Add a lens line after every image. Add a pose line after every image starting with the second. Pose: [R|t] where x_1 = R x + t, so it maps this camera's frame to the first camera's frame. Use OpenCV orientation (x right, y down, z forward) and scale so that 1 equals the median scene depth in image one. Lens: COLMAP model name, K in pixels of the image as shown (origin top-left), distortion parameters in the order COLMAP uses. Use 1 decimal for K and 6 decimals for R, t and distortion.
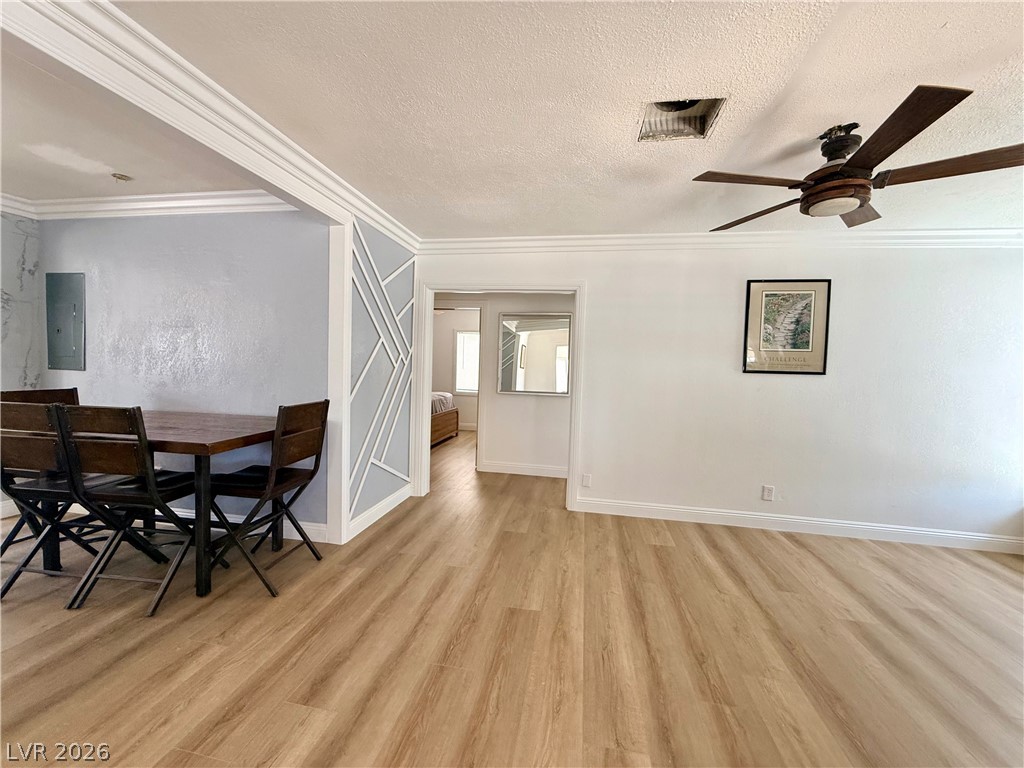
lens RADIAL K [[408.1, 0, 512.0], [0, 408.1, 384.0], [0, 0, 1]] dist [-0.000443, -0.000011]
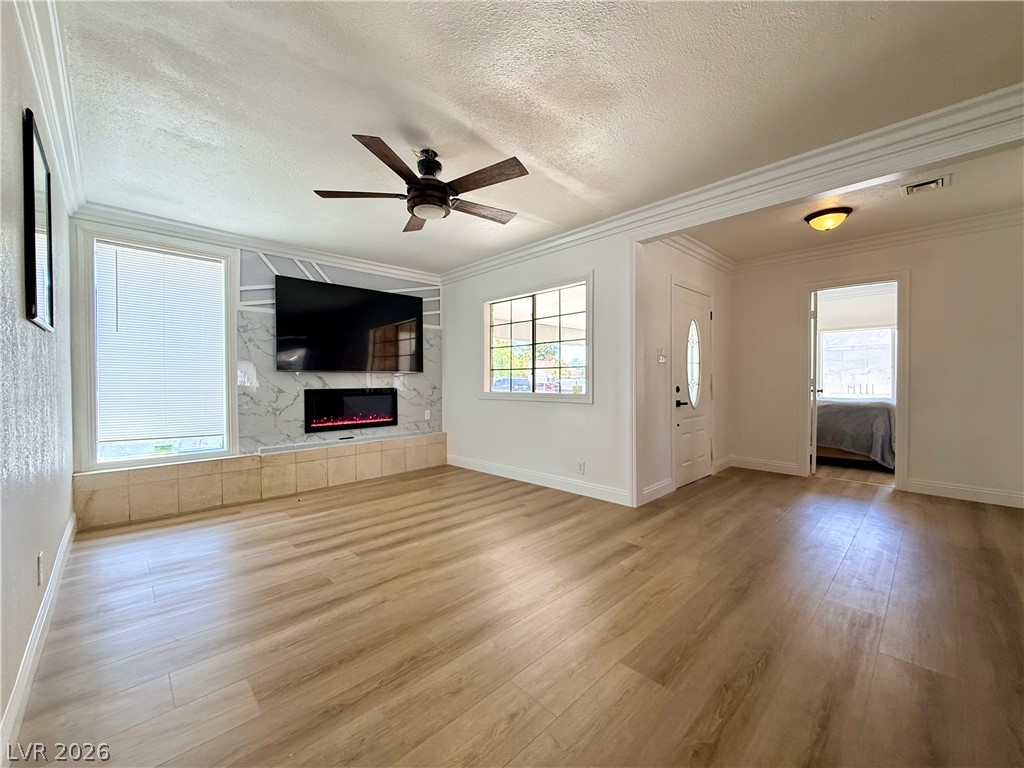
lens RADIAL K [[408.1, 0, 512.0], [0, 408.1, 384.0], [0, 0, 1]] dist [-0.000443, -0.000011]
pose [[-0.811588, -0.032763, 0.583311, -0.163770], [0.004641, 0.998033, 0.062515, 0.028931], [-0.584212, 0.053444, -0.809840, 1.557906]]
